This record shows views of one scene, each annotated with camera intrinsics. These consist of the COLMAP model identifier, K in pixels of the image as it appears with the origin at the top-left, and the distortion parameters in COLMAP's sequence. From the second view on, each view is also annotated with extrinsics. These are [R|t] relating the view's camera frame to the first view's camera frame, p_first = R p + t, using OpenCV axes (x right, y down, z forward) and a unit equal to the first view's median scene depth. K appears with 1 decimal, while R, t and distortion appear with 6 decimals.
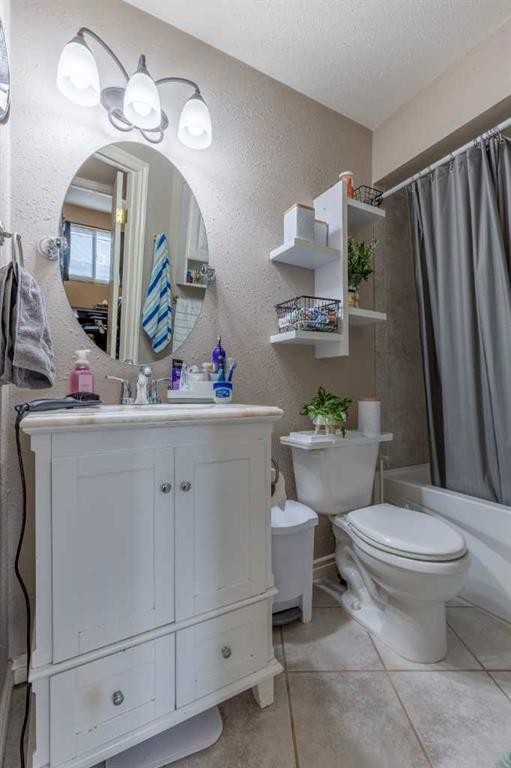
lens RADIAL K [[352.6, 0, 252.7], [0, 352.6, 383.9], [0, 0, 1]] dist [-0.004459, 0.000053]
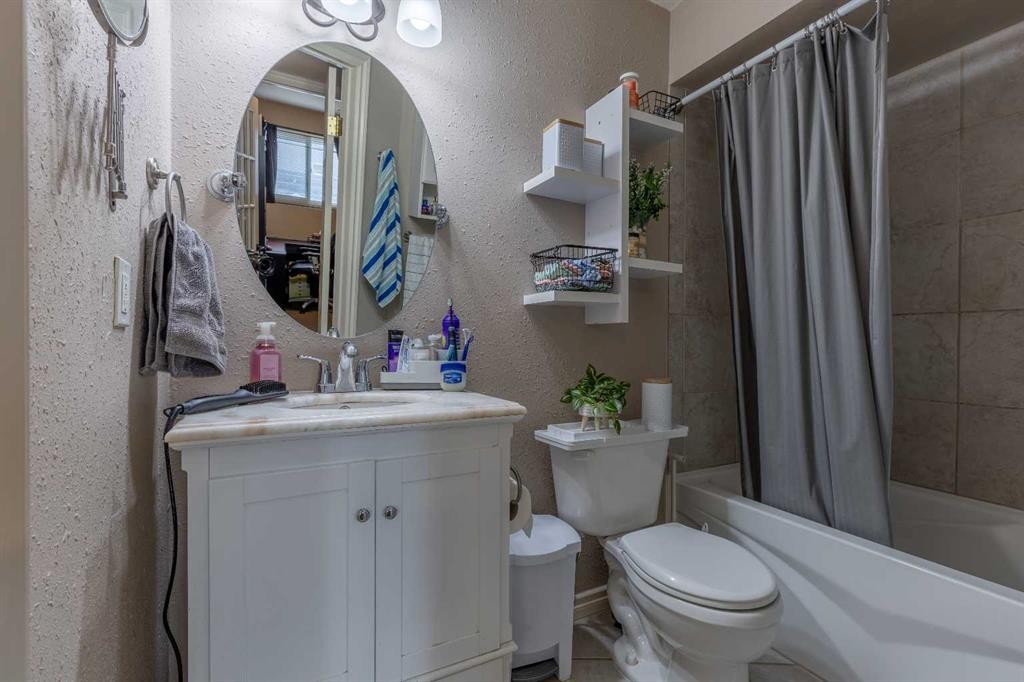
lens RADIAL K [[470.1, 0, 511.9], [0, 470.1, 340.6], [0, 0, 1]] dist [-0.004459, 0.000053]
pose [[0.999552, 0.009556, -0.028374, 0.058712], [-0.009136, 0.999847, 0.014919, -0.058772], [0.028512, -0.014653, 0.999486, 0.003216]]
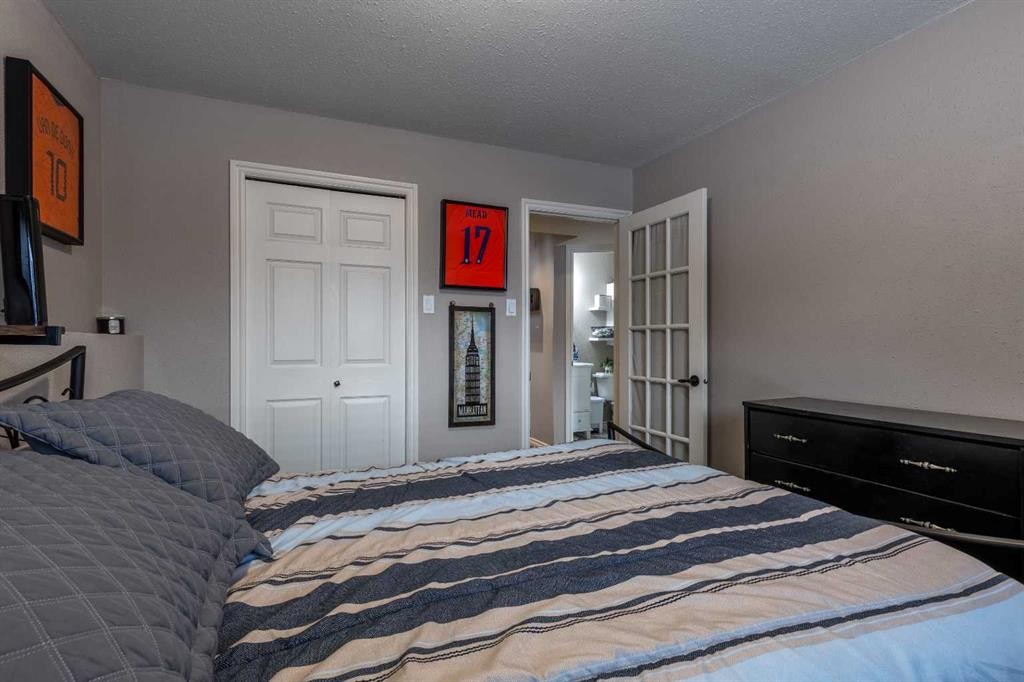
lens RADIAL K [[470.1, 0, 513.0], [0, 470.1, 342.0], [0, 0, 1]] dist [-0.004459, 0.000053]
pose [[0.995996, 0.007703, -0.089060, -0.236884], [-0.005791, 0.999748, 0.021704, -0.196081], [0.089205, -0.021101, 0.995790, -2.955330]]
